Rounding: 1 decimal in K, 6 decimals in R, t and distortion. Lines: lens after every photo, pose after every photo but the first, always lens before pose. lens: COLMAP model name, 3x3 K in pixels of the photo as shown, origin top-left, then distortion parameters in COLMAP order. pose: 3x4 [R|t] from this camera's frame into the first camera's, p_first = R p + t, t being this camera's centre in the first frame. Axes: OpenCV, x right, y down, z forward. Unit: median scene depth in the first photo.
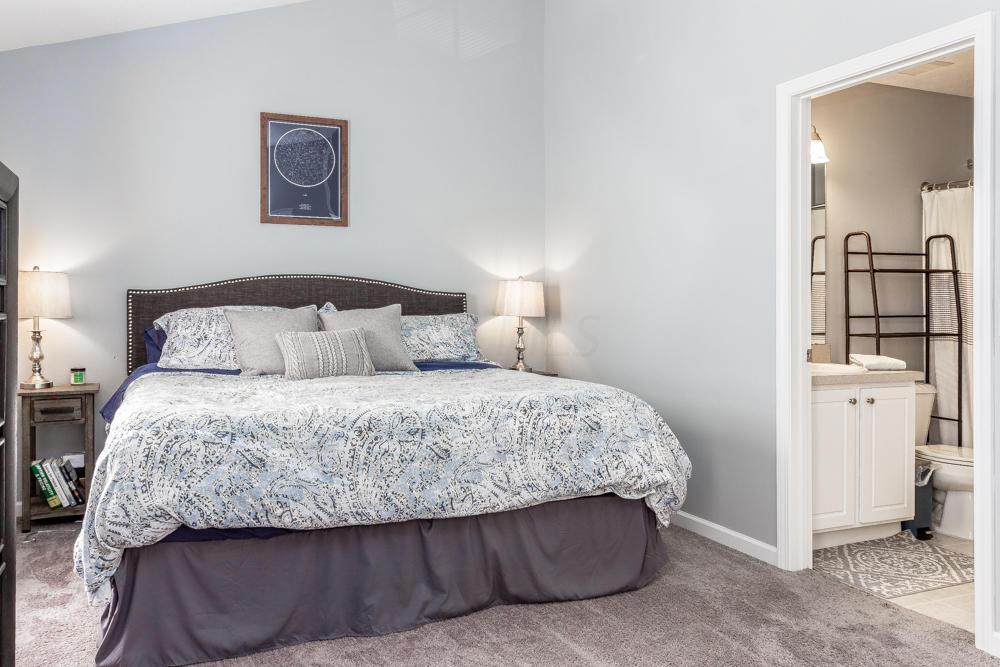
lens RADIAL K [[734.5, 0, 500.0], [0, 734.5, 333.5], [0, 0, 1]] dist [0.005705, 0.000276]
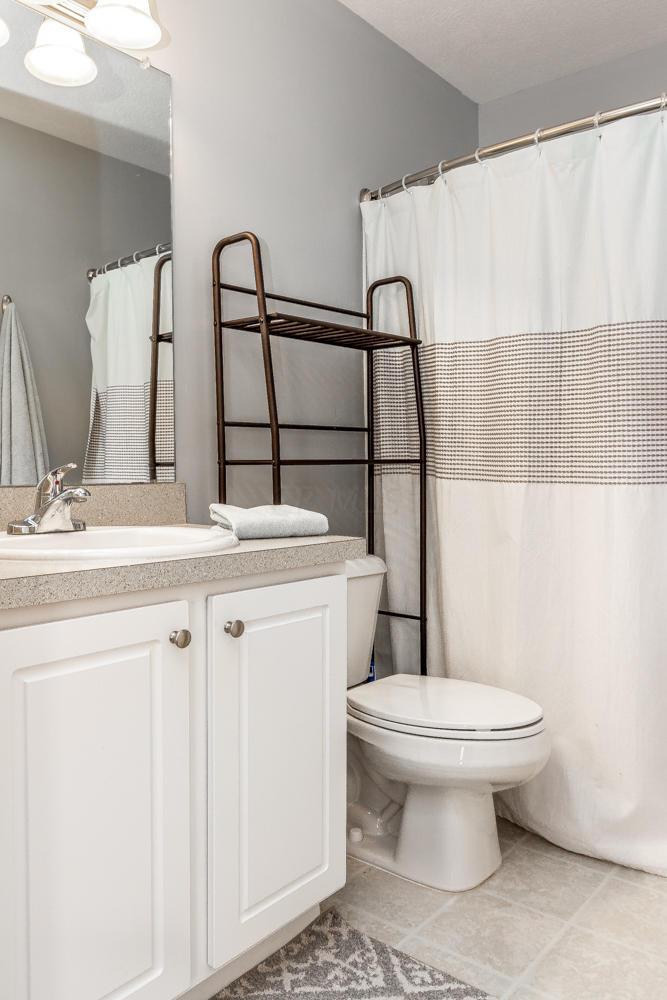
lens RADIAL K [[734.5, 0, 333.5], [0, 734.5, 500.0], [0, 0, 1]] dist [0.005705, 0.000276]
pose [[0.897655, -0.022252, 0.440137, 0.328802], [0.007792, 0.999370, 0.034633, 0.010551], [-0.440630, -0.027658, 0.897262, 0.545073]]
